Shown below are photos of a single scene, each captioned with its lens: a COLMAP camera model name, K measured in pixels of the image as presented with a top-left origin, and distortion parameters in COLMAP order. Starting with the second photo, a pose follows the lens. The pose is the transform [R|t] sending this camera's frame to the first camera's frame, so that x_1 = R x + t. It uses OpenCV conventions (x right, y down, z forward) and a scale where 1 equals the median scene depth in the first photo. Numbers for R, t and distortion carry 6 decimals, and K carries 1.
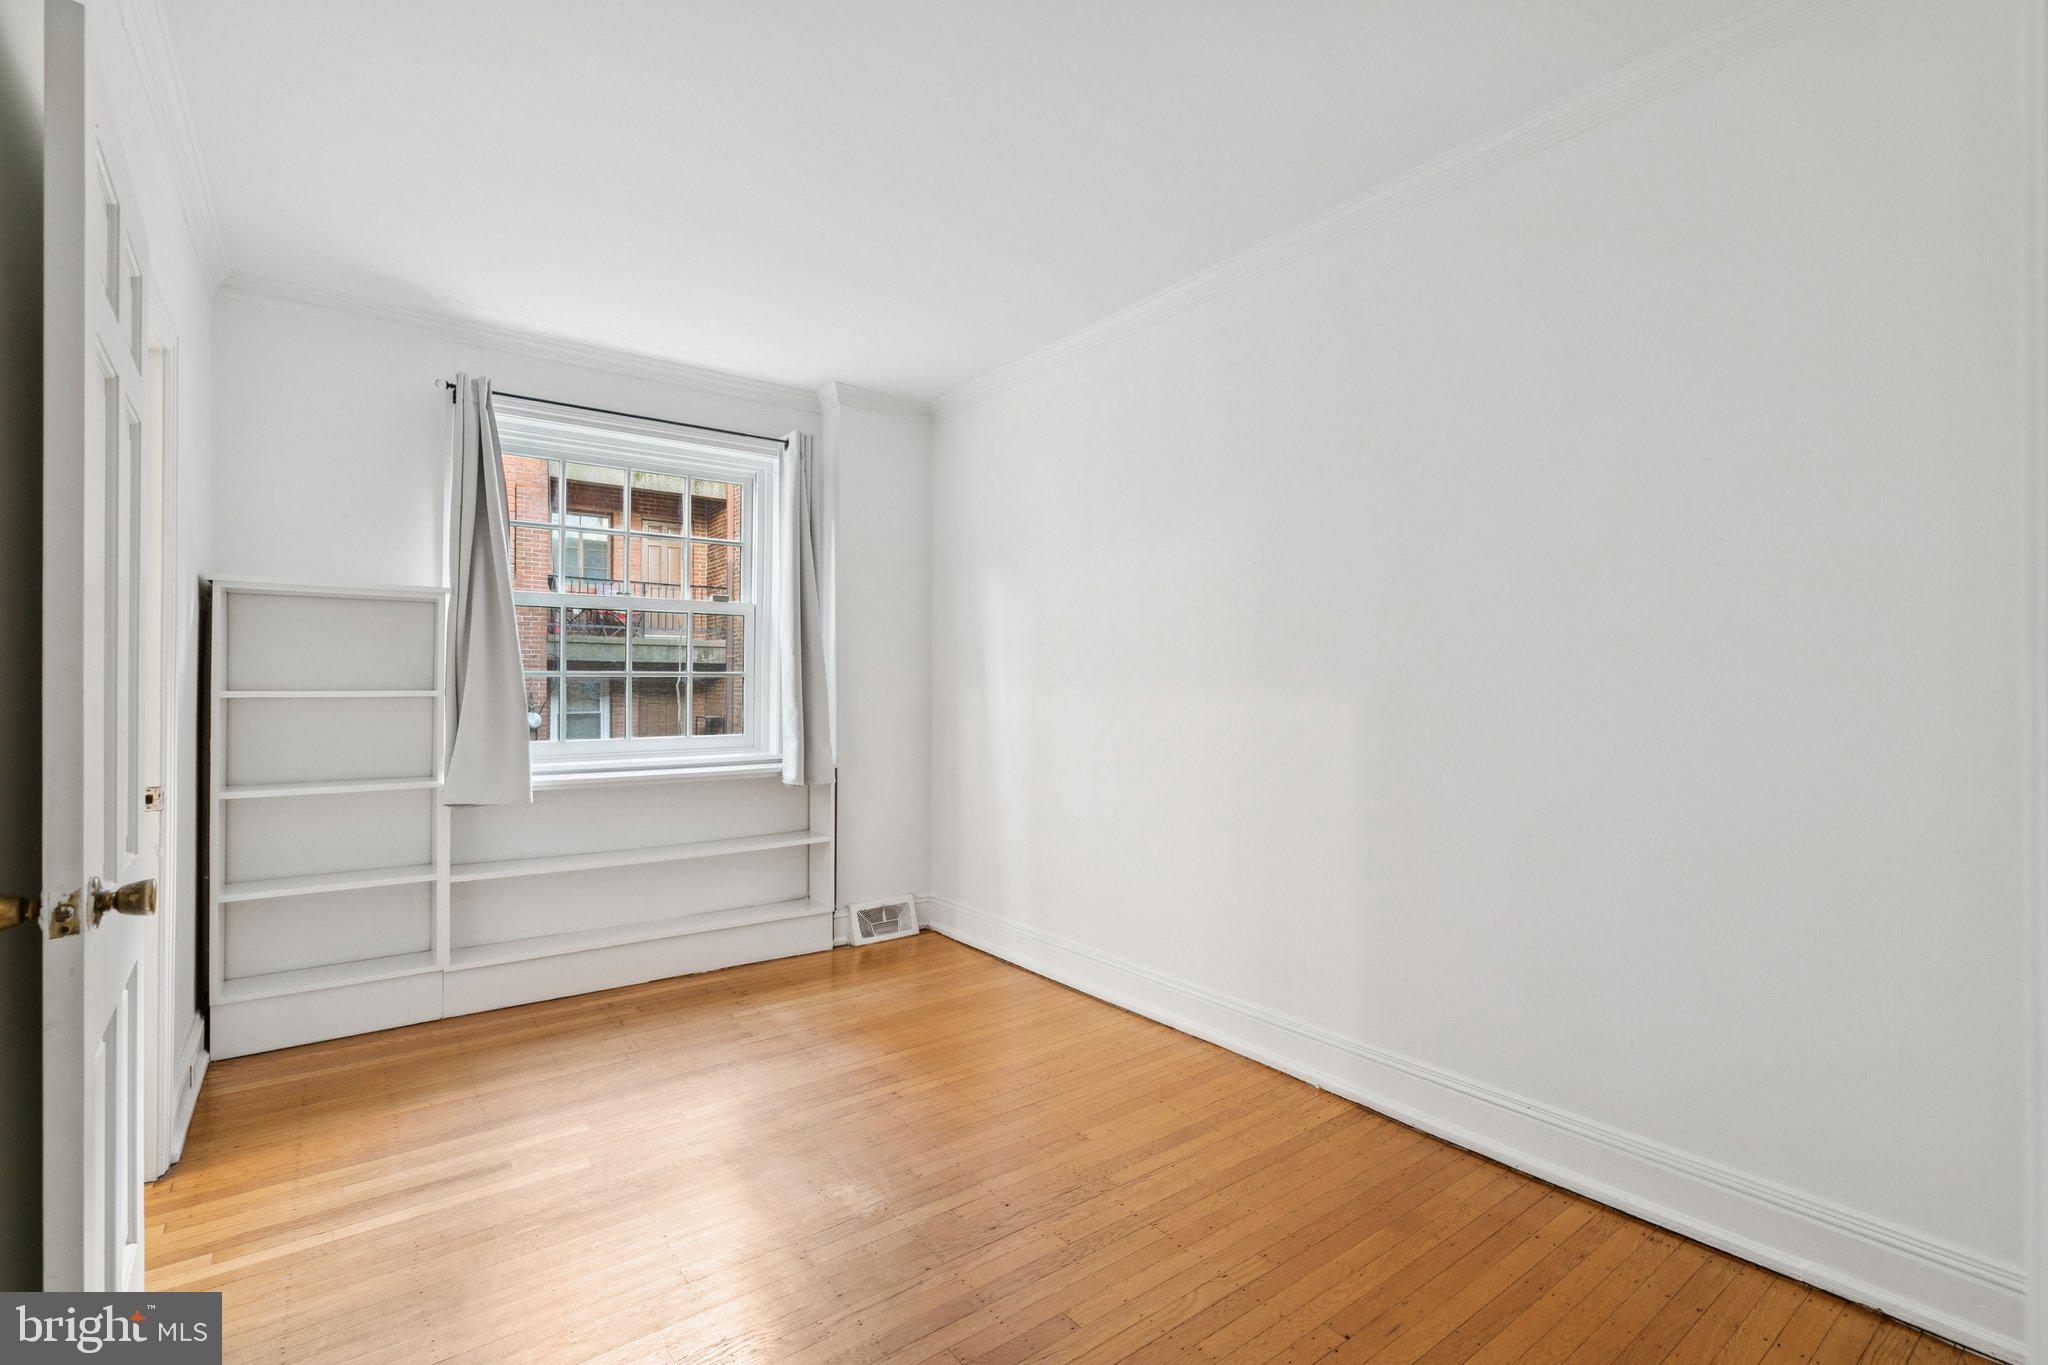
lens RADIAL K [[922.9, 0, 1033.7], [0, 922.9, 686.2], [0, 0, 1]] dist [0.009384, -0.001419]
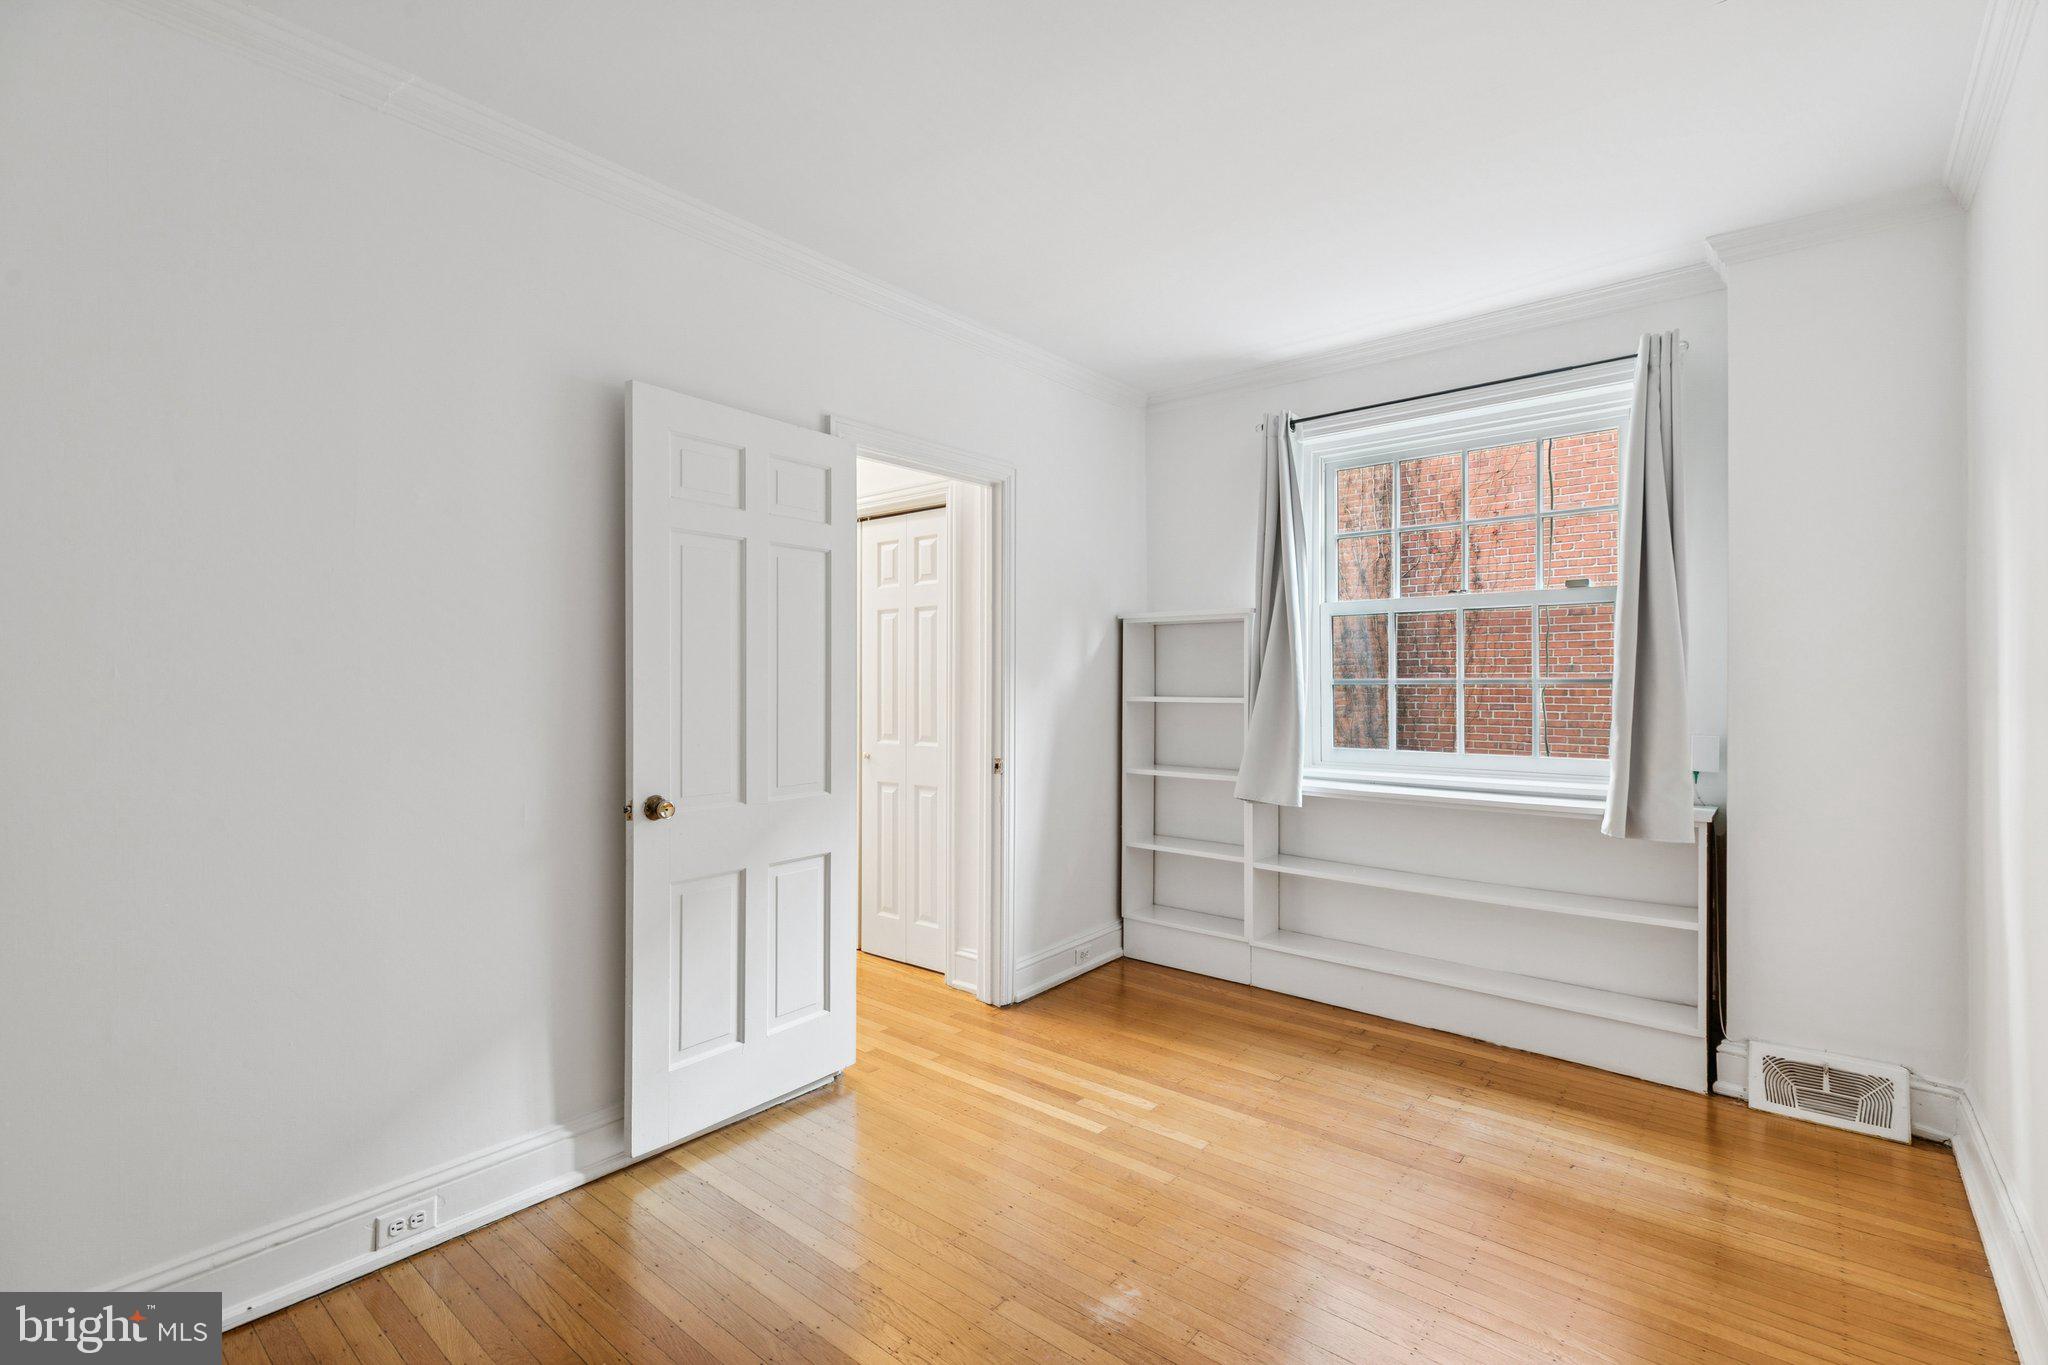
lens RADIAL K [[922.9, 0, 1033.2], [0, 922.9, 680.2], [0, 0, 1]] dist [0.009384, -0.001419]
pose [[0.224542, -0.007276, -0.974437, 0.378309], [-0.003264, 0.999961, -0.008218, -0.005796], [0.974459, 0.005025, 0.224509, 0.445660]]
